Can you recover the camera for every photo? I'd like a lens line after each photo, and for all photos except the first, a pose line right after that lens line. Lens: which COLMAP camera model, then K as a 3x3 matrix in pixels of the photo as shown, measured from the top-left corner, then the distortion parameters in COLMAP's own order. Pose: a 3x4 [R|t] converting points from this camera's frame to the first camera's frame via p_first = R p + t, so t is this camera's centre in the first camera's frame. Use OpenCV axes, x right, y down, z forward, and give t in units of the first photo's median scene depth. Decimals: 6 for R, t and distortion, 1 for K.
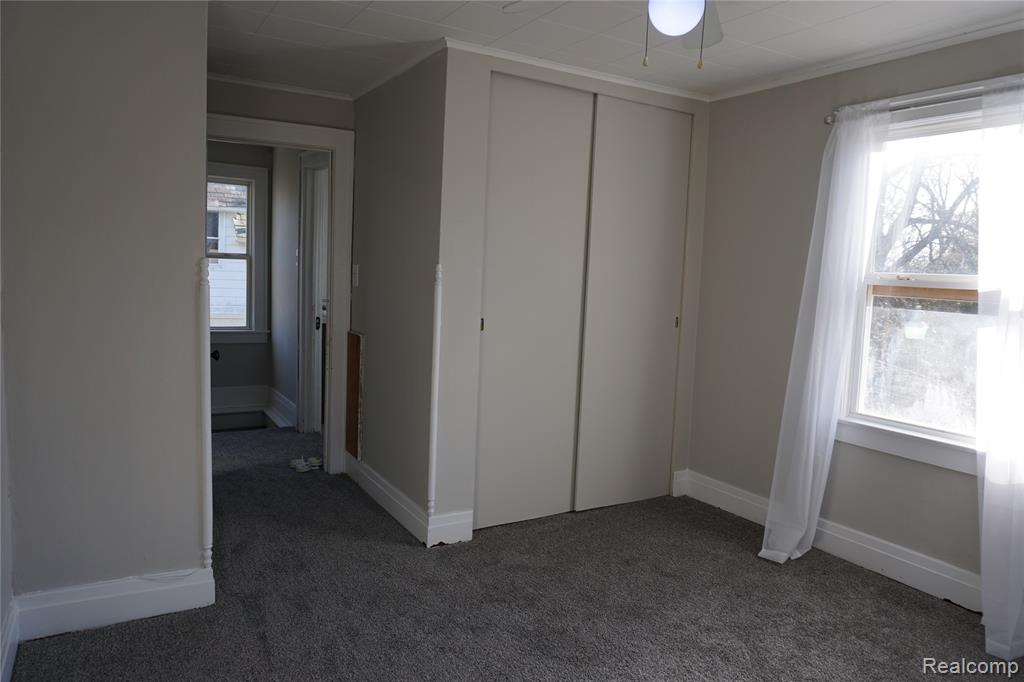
lens RADIAL K [[690.2, 0, 507.2], [0, 690.2, 340.7], [0, 0, 1]] dist [-0.043110, 0.026511]
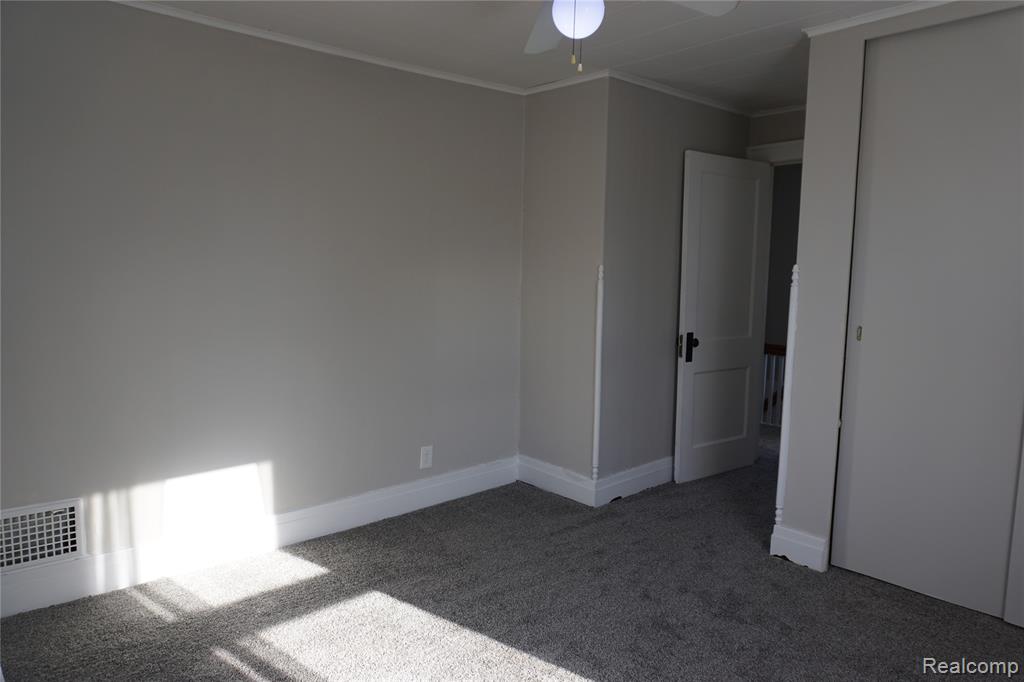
lens RADIAL K [[690.2, 0, 511.5], [0, 690.2, 338.9], [0, 0, 1]] dist [-0.043110, 0.026511]
pose [[0.188874, 0.071664, -0.979383, 0.783569], [-0.103242, 0.993256, 0.052769, -0.018023], [0.976559, 0.091146, 0.194999, 0.442661]]
